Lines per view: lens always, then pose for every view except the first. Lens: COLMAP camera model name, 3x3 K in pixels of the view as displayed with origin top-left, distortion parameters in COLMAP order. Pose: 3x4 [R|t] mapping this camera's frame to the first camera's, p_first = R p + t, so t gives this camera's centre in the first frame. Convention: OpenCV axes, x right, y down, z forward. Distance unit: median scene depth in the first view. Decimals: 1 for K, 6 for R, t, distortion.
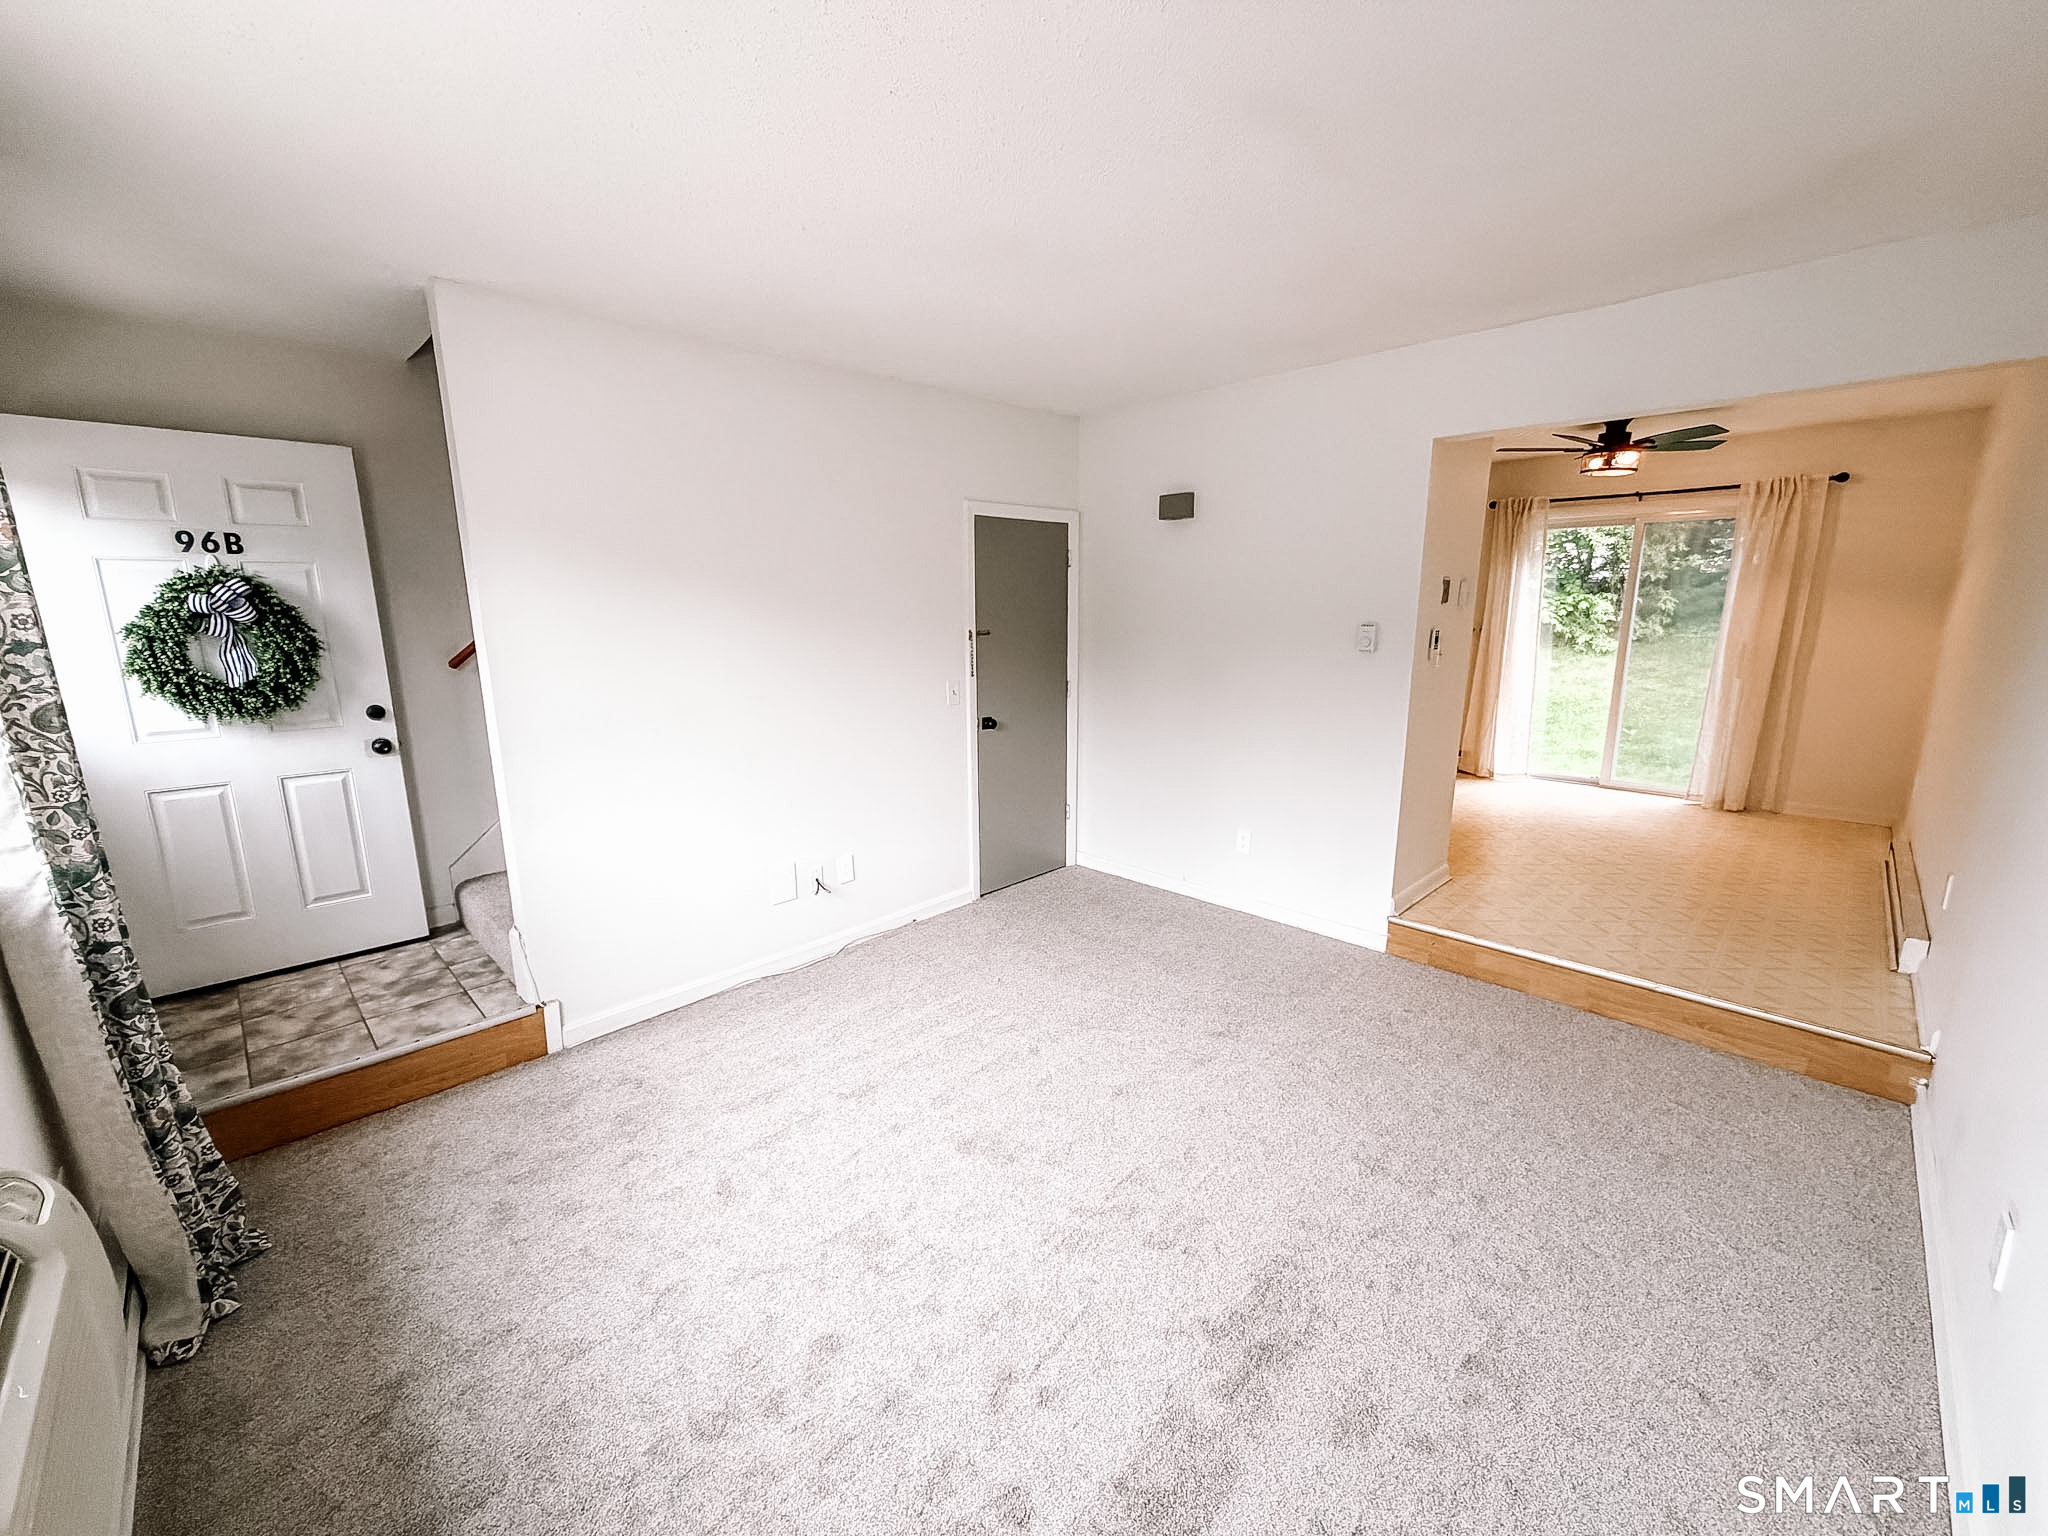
lens RADIAL K [[815.2, 0, 1014.9], [0, 815.2, 766.6], [0, 0, 1]] dist [-0.000027, 0.000005]
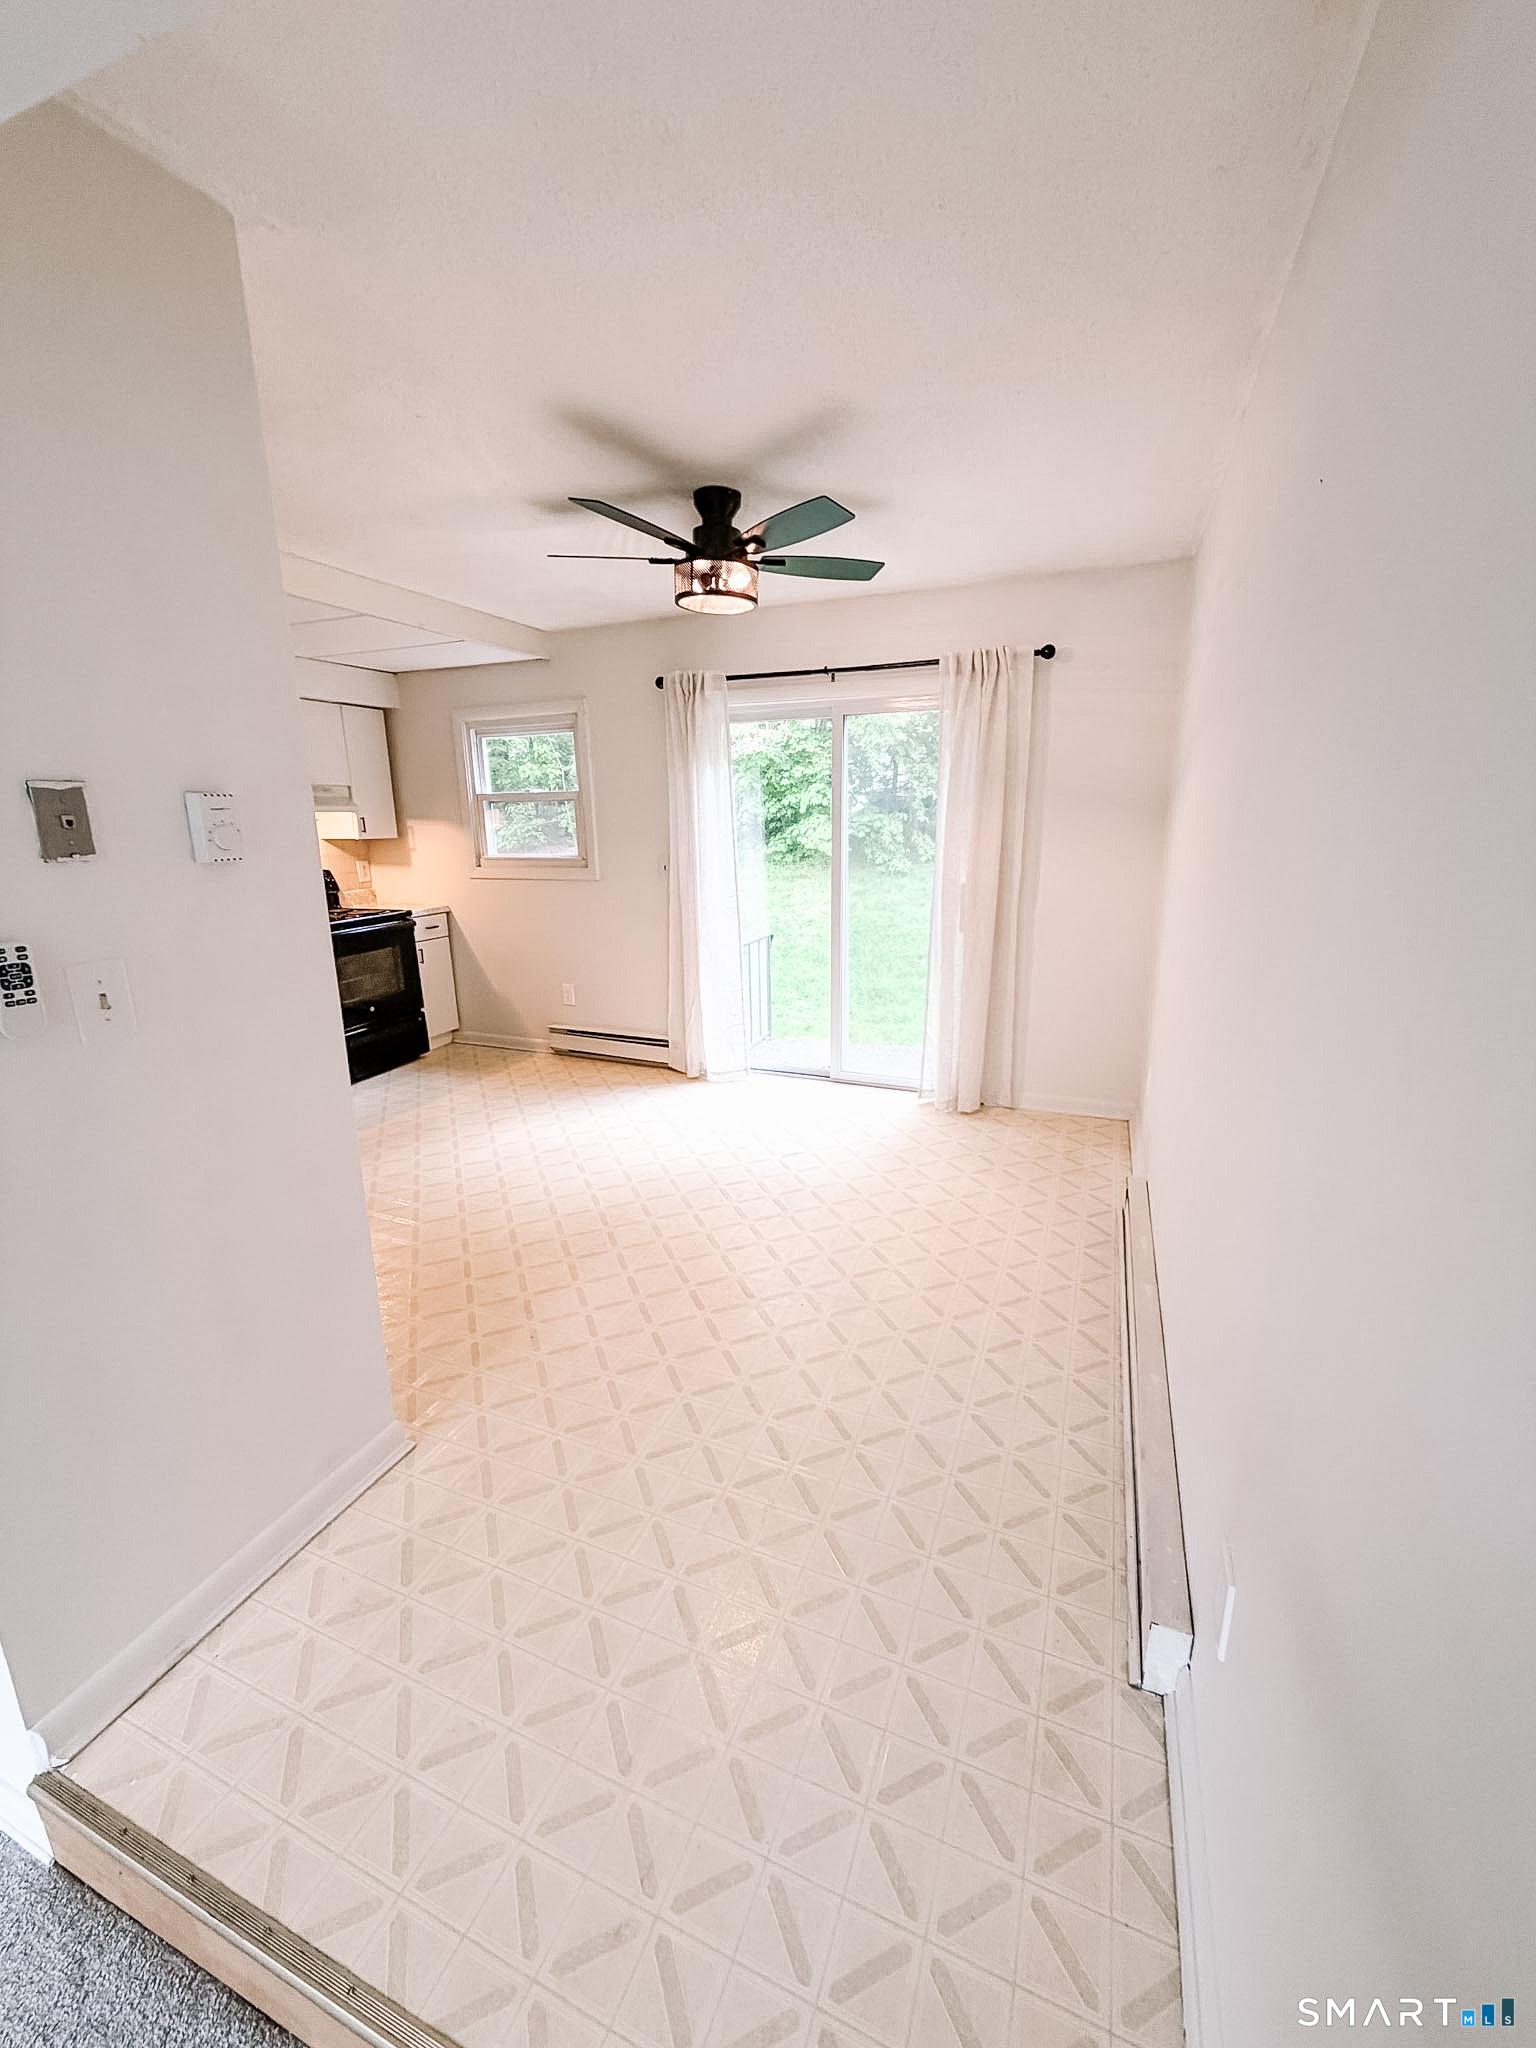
lens RADIAL K [[815.2, 0, 768.3], [0, 815.2, 1015.2], [0, 0, 1]] dist [-0.000027, 0.000005]
pose [[0.918038, -0.097106, 0.384418, 0.793921], [0.083059, 0.995133, 0.053021, -0.157129], [-0.387695, -0.016746, 0.921635, 0.705558]]
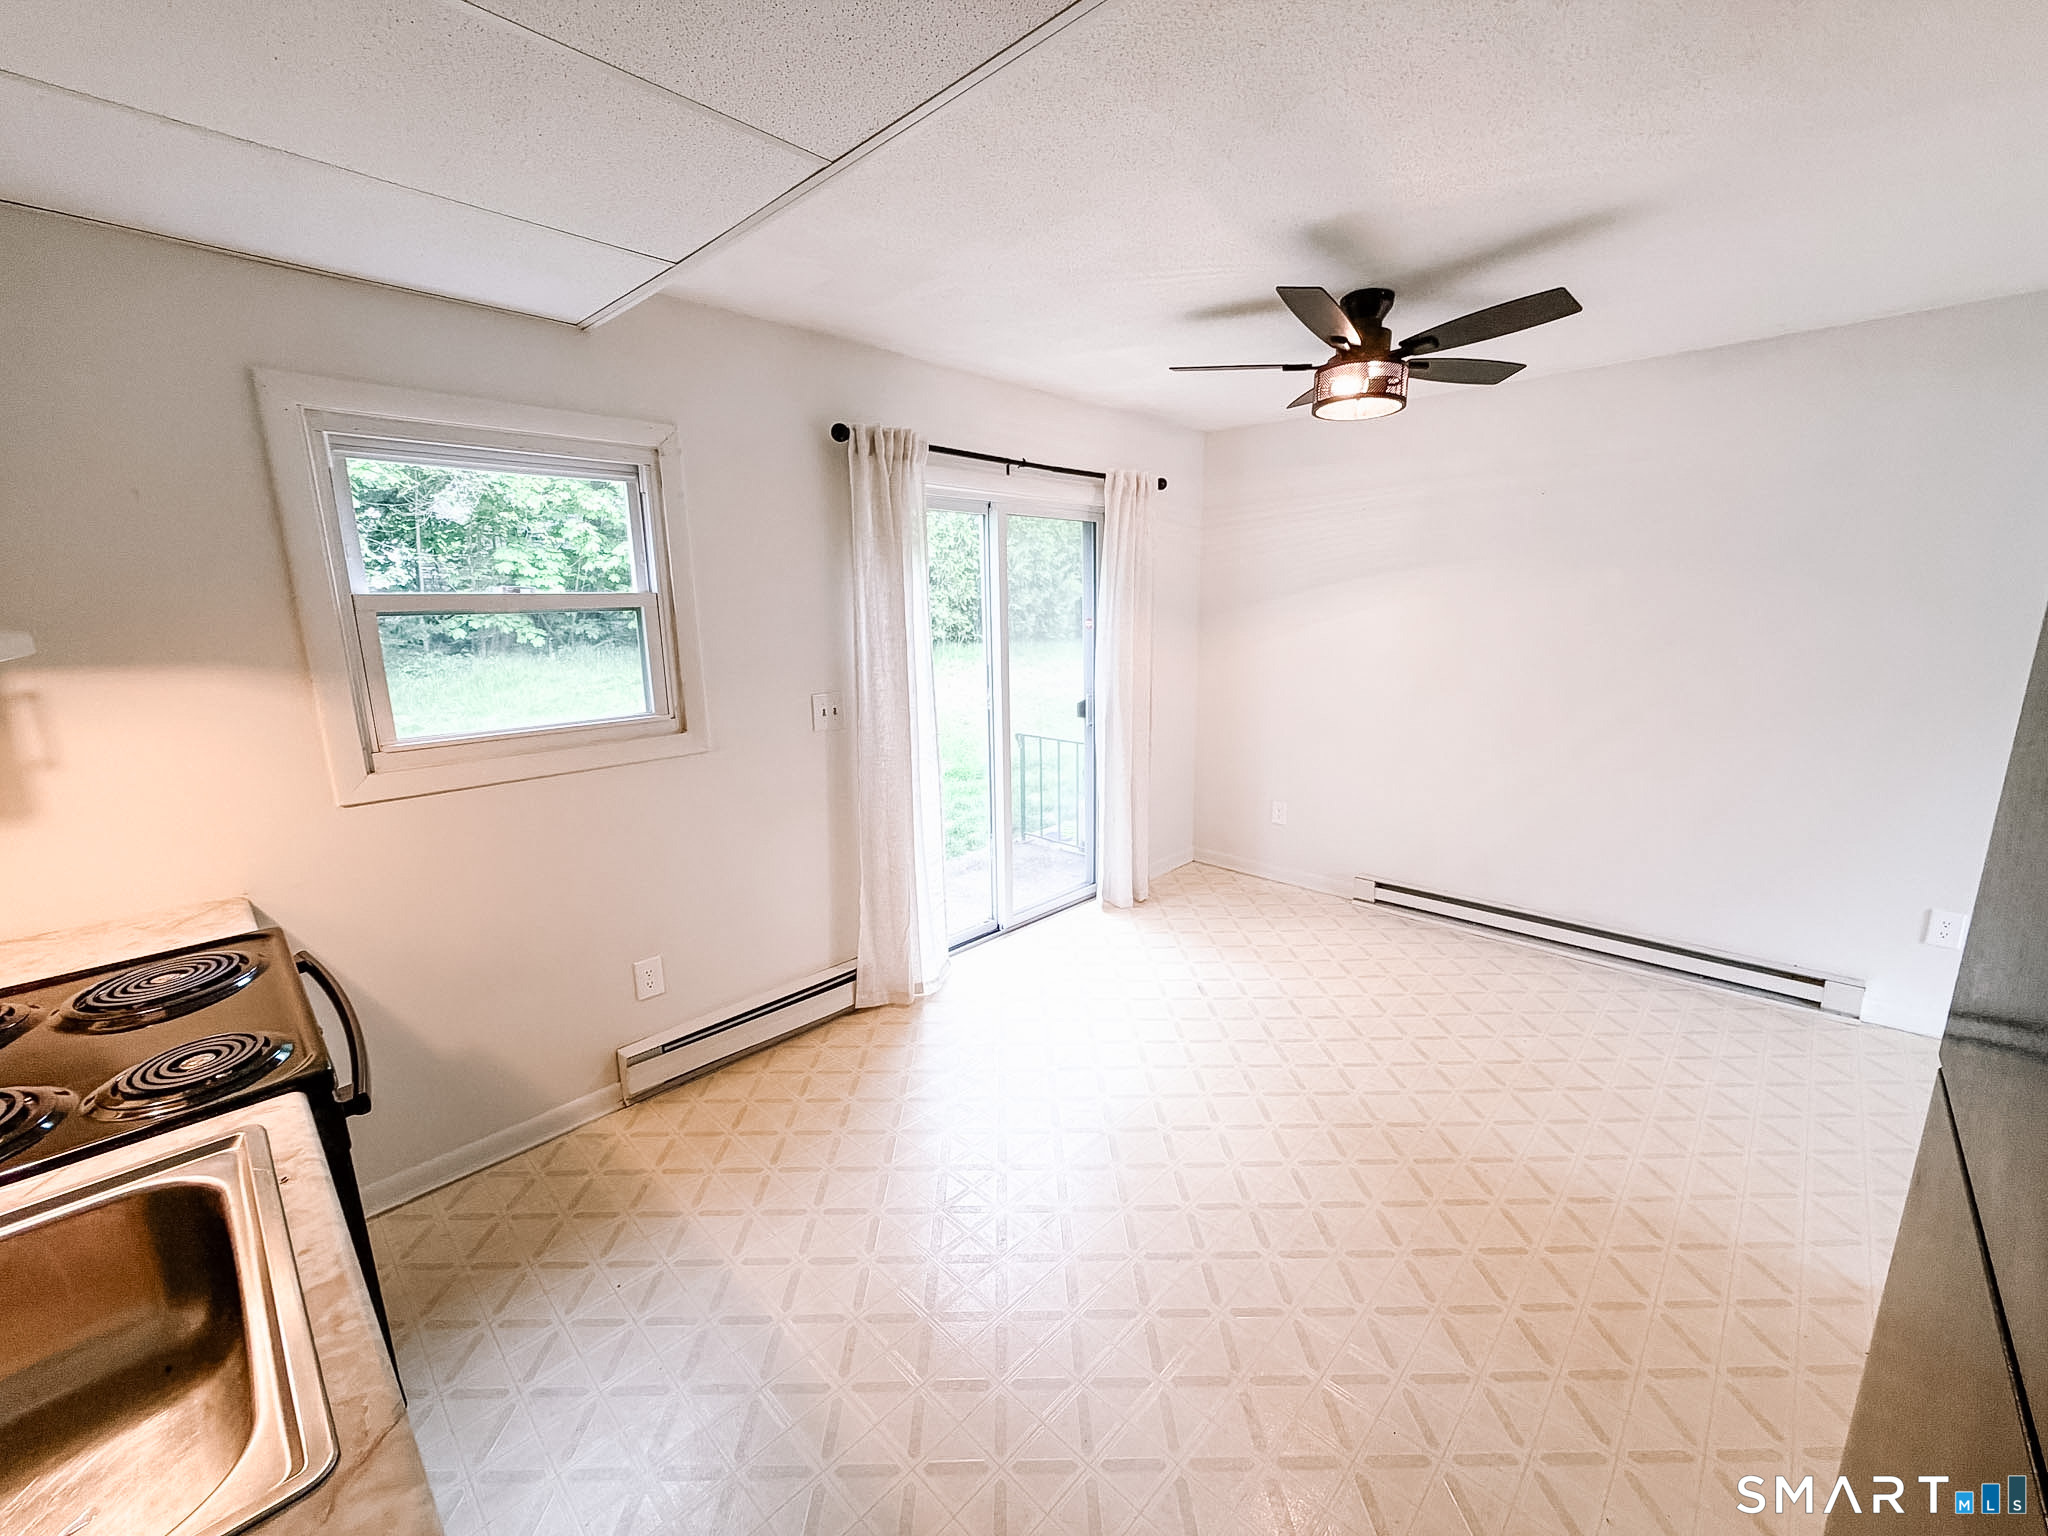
lens RADIAL K [[815.2, 0, 1018.8], [0, 815.2, 768.5], [0, 0, 1]] dist [-0.000027, 0.000005]
pose [[-0.026664, -0.191566, 0.981117, 0.265627], [0.214517, 0.957505, 0.192785, -0.430562], [-0.976356, 0.215607, 0.015563, 1.909738]]
